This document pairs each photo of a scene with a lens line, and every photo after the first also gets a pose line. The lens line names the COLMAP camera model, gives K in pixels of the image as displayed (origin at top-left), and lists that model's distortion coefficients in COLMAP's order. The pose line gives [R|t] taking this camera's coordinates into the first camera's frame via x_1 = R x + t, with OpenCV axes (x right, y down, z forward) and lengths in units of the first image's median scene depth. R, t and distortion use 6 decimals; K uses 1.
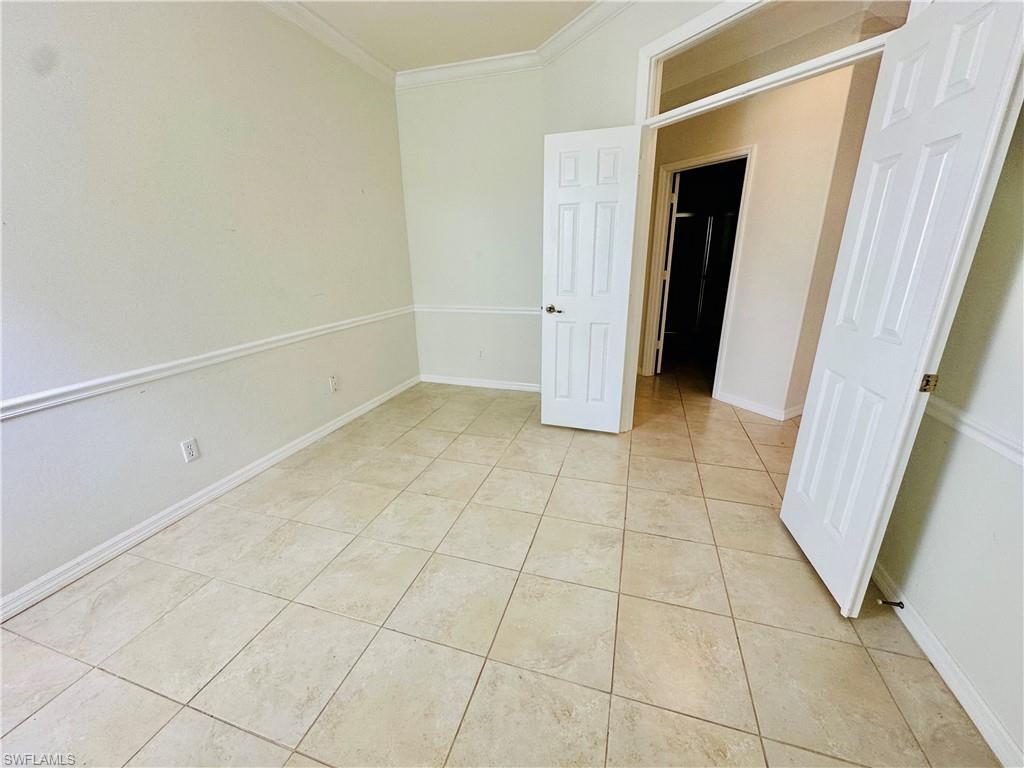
lens RADIAL K [[409.5, 0, 512.4], [0, 409.5, 385.2], [0, 0, 1]] dist [-0.000306, -0.000201]
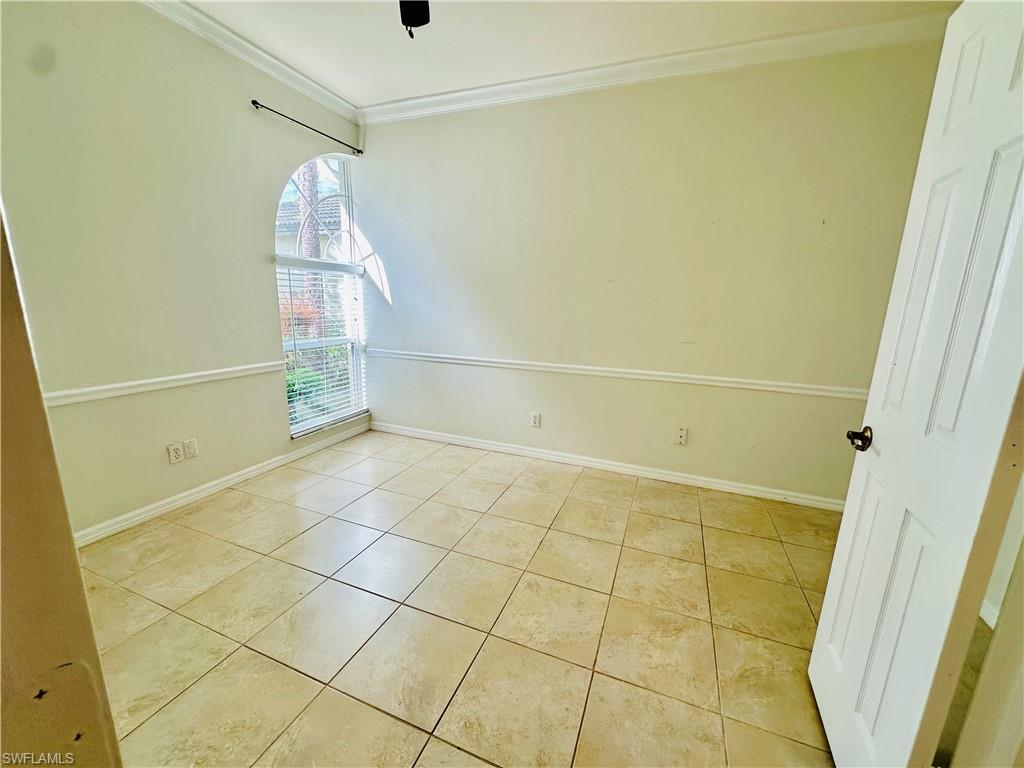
lens RADIAL K [[409.5, 0, 512.4], [0, 409.5, 385.2], [0, 0, 1]] dist [-0.000306, -0.000201]
pose [[-0.080116, 0.212586, -0.973852, 0.655588], [-0.331224, 0.915799, 0.227162, -0.266116], [0.940145, 0.340762, -0.002957, 0.822110]]
